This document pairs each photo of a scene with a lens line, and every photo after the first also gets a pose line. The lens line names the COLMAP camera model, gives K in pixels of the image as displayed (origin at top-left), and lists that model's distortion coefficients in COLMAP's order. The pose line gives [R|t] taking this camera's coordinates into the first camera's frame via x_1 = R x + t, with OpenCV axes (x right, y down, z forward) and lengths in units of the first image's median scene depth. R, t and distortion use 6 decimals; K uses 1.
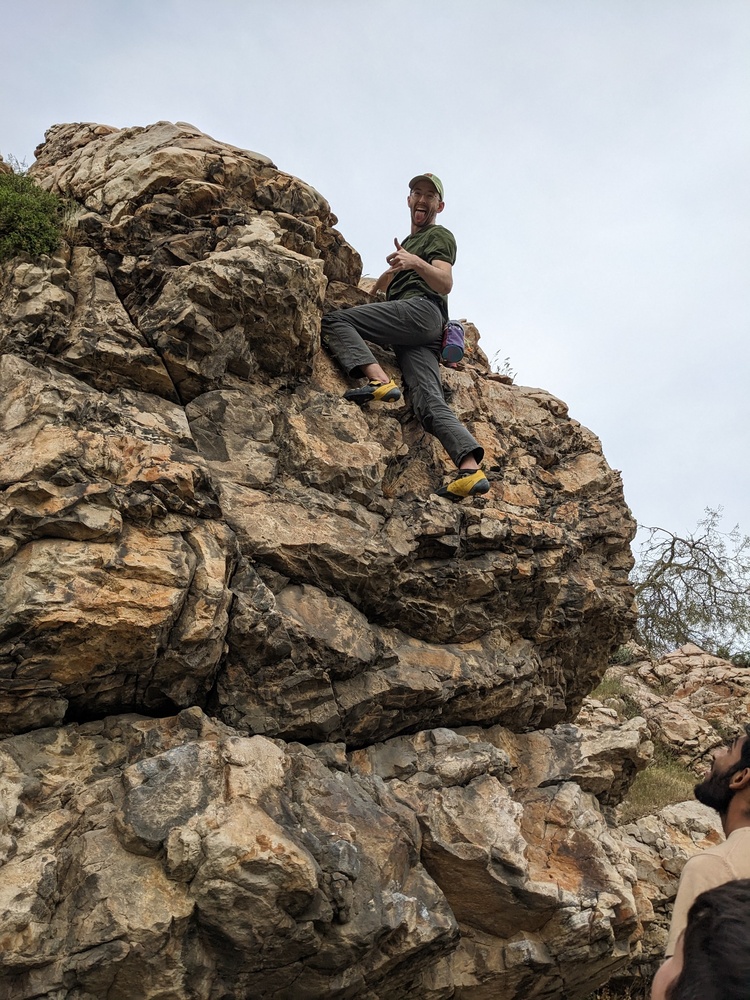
lens RADIAL K [[778.3, 0, 382.0], [0, 778.3, 513.1], [0, 0, 1]] dist [0.048292, -0.077937]
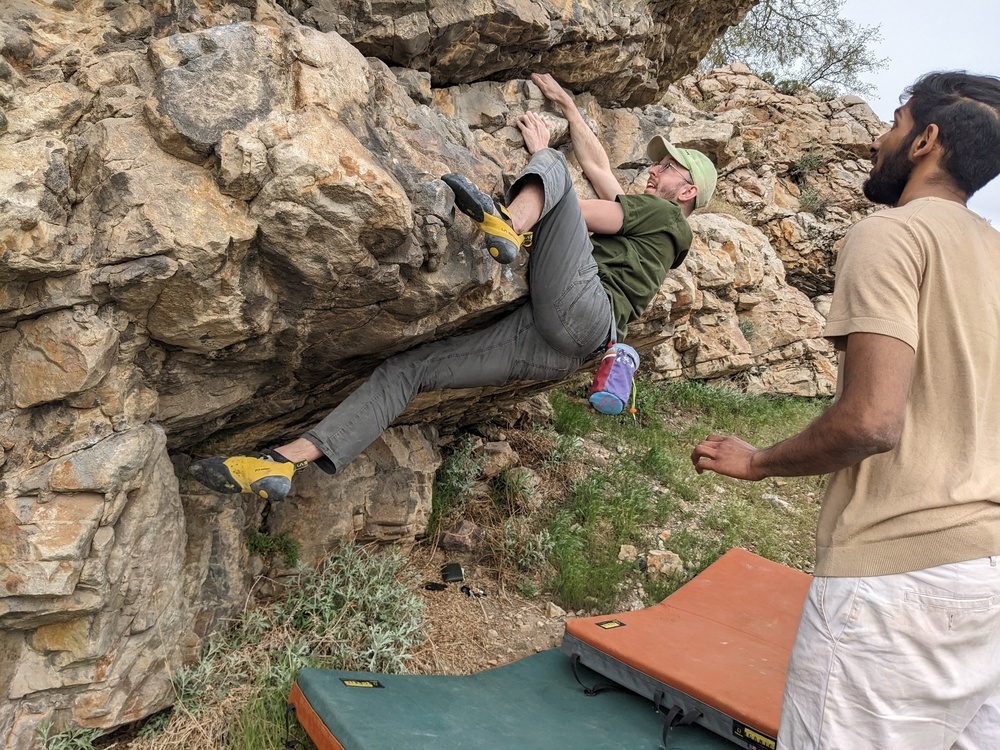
lens RADIAL K [[778.3, 0, 499.0], [0, 778.3, 360.7], [0, 0, 1]] dist [0.048292, -0.077937]
pose [[0.979398, 0.091107, 0.180219, -0.098157], [-0.172860, 0.839608, 0.514955, 0.120064], [-0.104397, -0.535499, 0.838059, 0.173533]]
